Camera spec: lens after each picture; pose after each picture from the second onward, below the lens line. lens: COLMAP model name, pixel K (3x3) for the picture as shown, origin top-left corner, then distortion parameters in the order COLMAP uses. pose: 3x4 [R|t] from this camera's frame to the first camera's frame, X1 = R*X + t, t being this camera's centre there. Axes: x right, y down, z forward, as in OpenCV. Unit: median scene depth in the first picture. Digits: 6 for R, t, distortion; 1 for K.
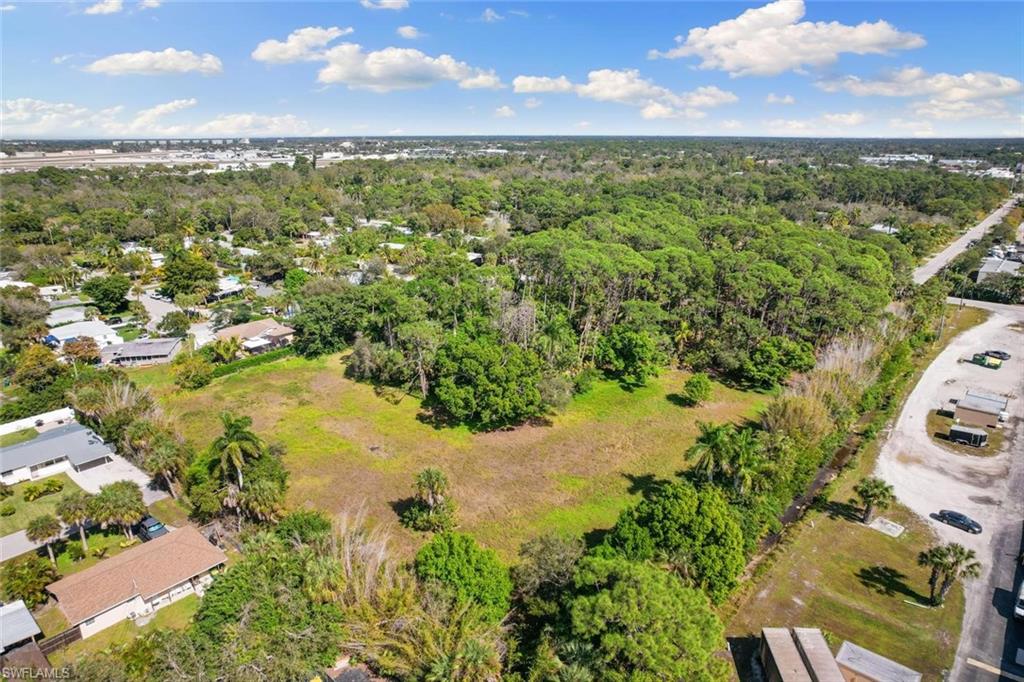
lens RADIAL K [[668.6, 0, 534.3], [0, 668.6, 343.1], [0, 0, 1]] dist [-0.065000, 0.050142]
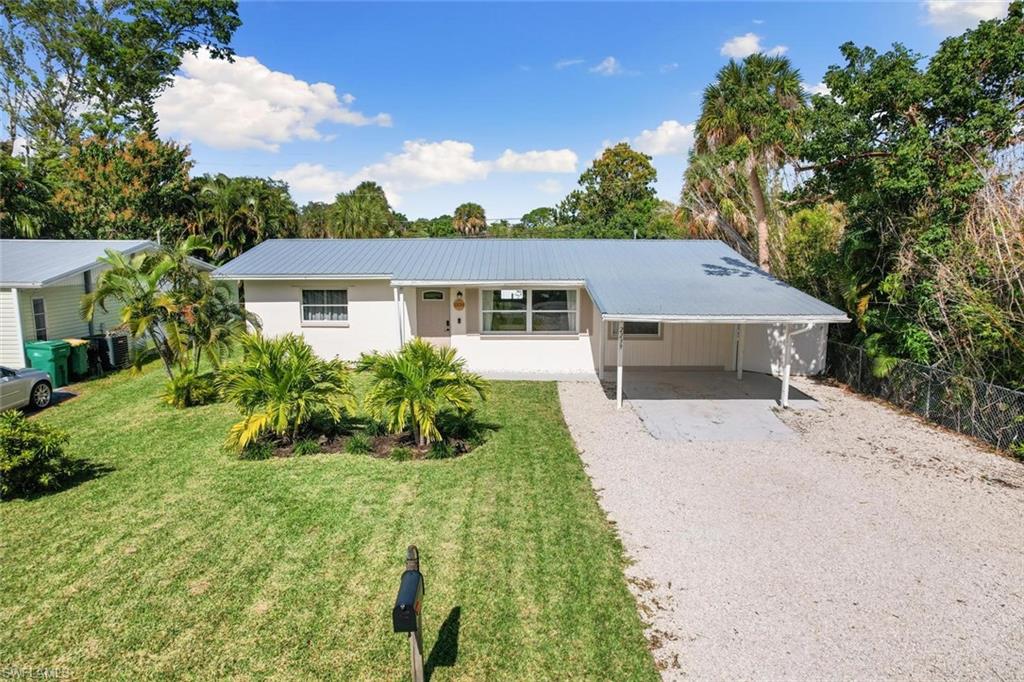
lens RADIAL K [[668.6, 0, 506.6], [0, 668.6, 338.8], [0, 0, 1]] dist [-0.065000, 0.050142]
pose [[0.636748, 0.112768, -0.762782, -0.363514], [-0.238147, 0.969645, -0.055448, 0.121191], [0.733374, 0.216961, 0.644275, 0.536951]]
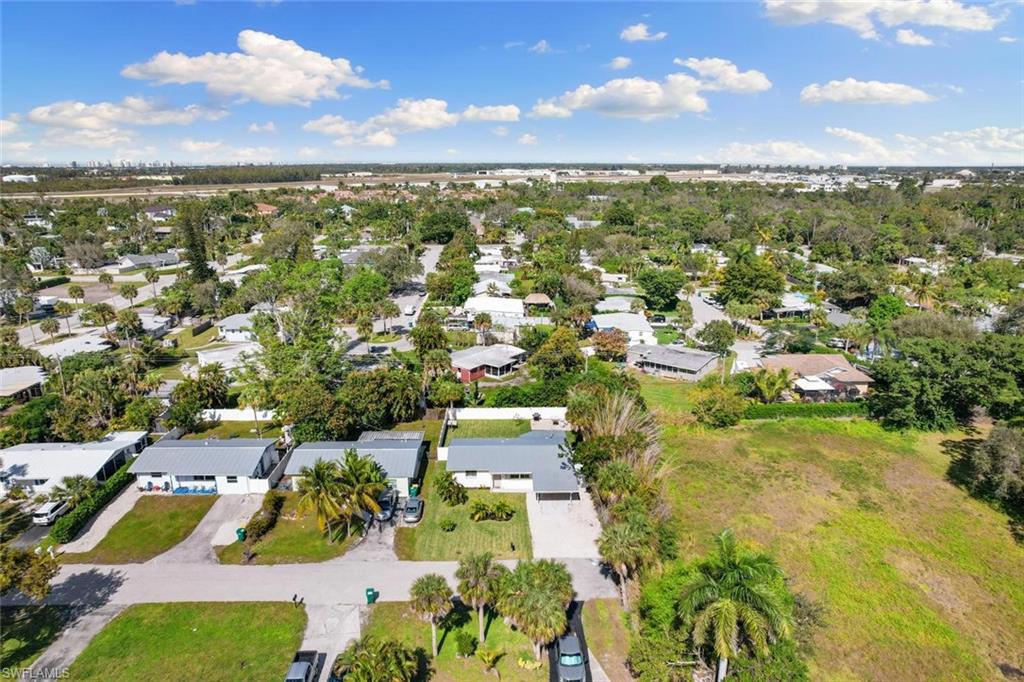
lens RADIAL K [[668.6, 0, 503.1], [0, 668.6, 342.4], [0, 0, 1]] dist [-0.065000, 0.050142]
pose [[0.652457, 0.201267, -0.730611, -0.123677], [-0.231769, 0.970889, 0.060481, -0.009430], [0.721515, 0.129871, 0.680110, 0.263666]]
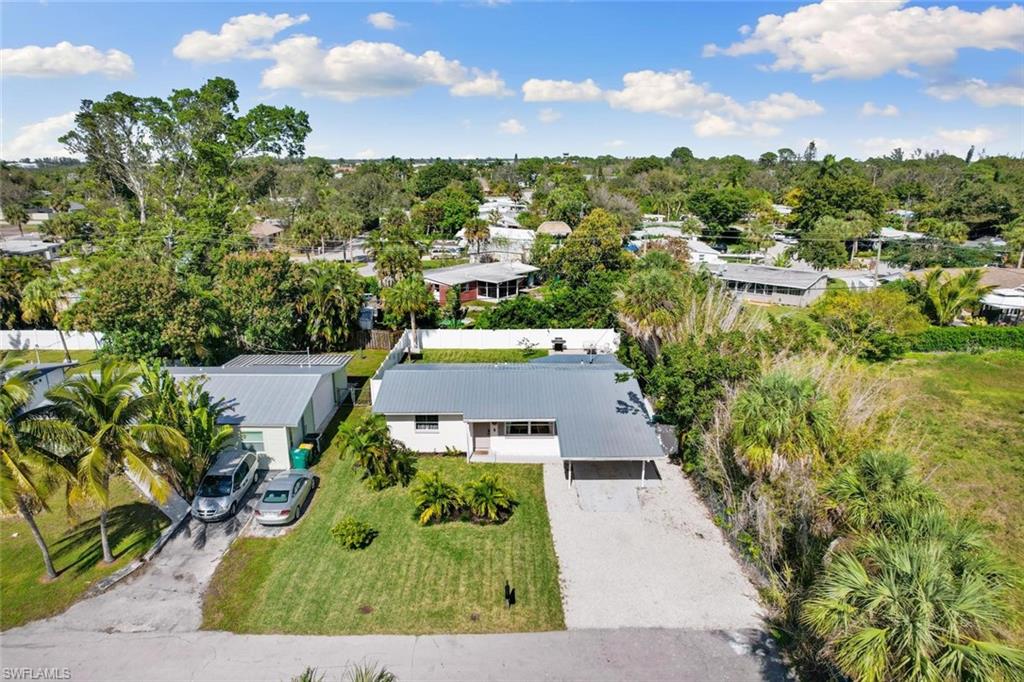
lens RADIAL K [[668.6, 0, 507.5], [0, 668.6, 340.5], [0, 0, 1]] dist [-0.065000, 0.050142]
pose [[0.644973, 0.204298, -0.736392, -0.291486], [-0.236042, 0.969744, 0.062298, 0.069017], [0.726839, 0.133639, 0.673681, 0.449466]]
